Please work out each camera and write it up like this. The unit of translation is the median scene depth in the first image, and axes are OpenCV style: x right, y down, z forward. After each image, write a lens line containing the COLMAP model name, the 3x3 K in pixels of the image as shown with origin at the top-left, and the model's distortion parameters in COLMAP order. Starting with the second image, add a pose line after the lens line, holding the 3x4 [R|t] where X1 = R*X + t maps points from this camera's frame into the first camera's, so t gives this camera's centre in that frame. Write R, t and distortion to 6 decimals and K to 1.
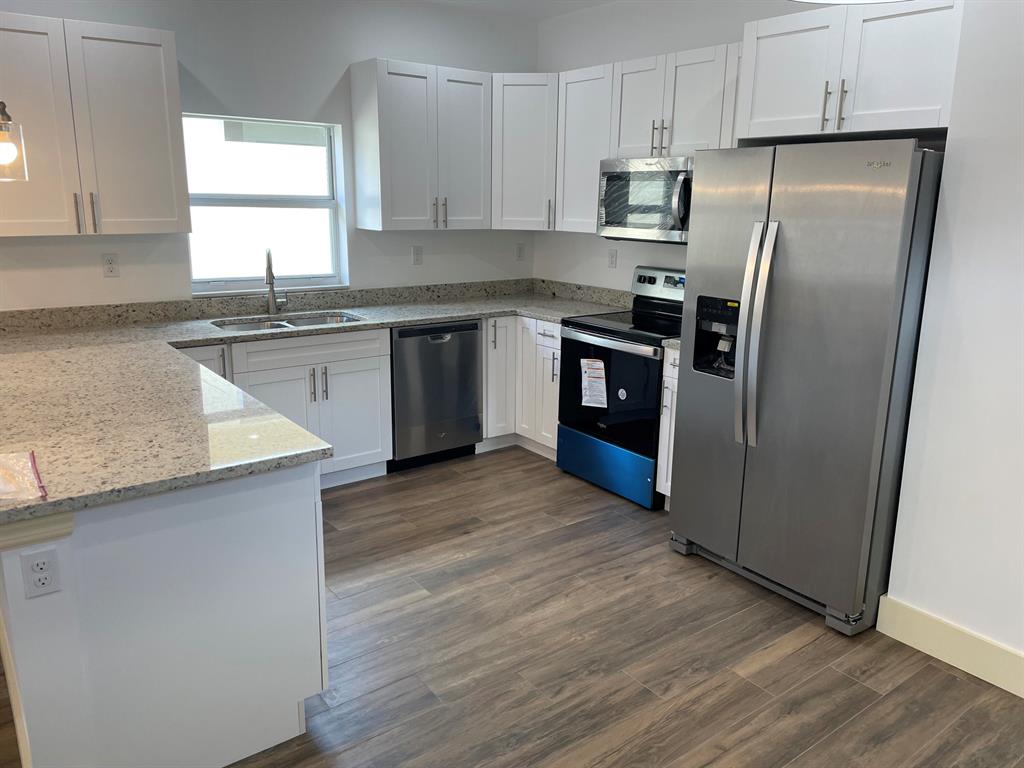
lens RADIAL K [[765.9, 0, 520.9], [0, 765.9, 376.8], [0, 0, 1]] dist [0.082040, -0.110601]
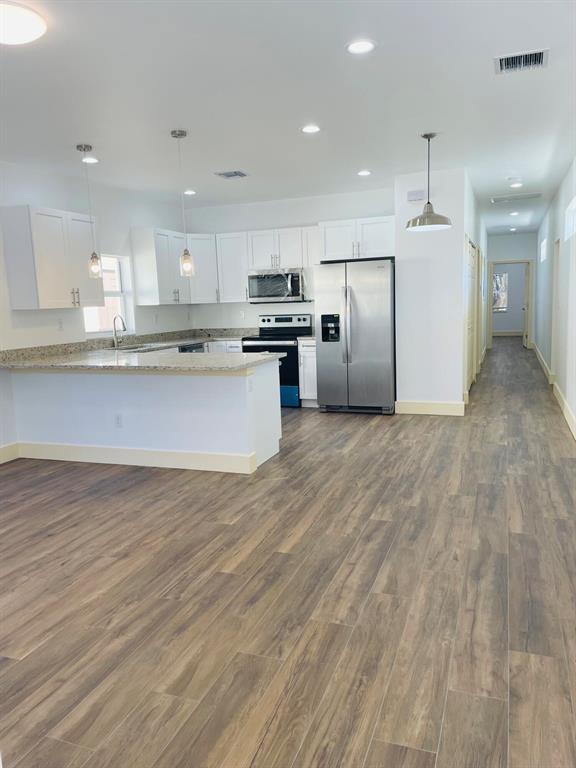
lens RADIAL K [[574.4, 0, 285.2], [0, 574.4, 386.1], [0, 0, 1]] dist [0.082040, -0.110601]
pose [[0.846376, -0.123923, 0.517968, -0.832430], [0.171161, 0.984251, -0.044203, 0.183155], [-0.504333, 0.126068, 0.854257, -0.583491]]
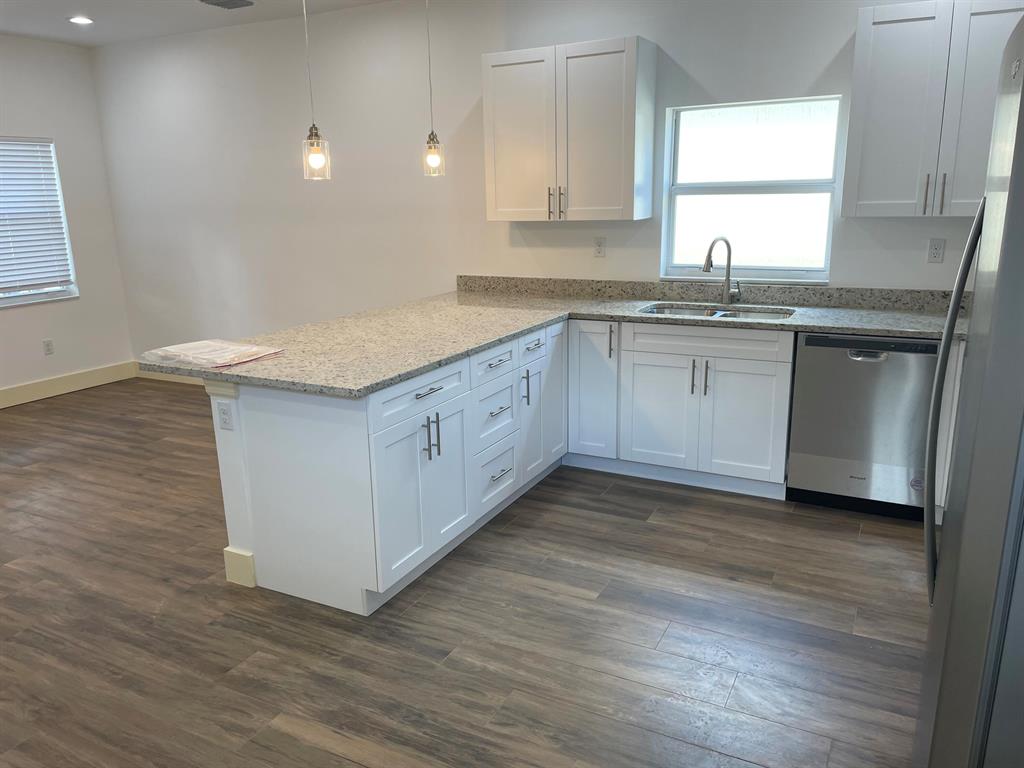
lens RADIAL K [[765.9, 0, 502.5], [0, 765.9, 385.2], [0, 0, 1]] dist [0.082040, -0.110601]
pose [[0.418348, 0.196633, -0.886747, 0.499863], [-0.182143, 0.974616, 0.130186, -0.062540], [0.889836, 0.107052, 0.443544, 0.358893]]
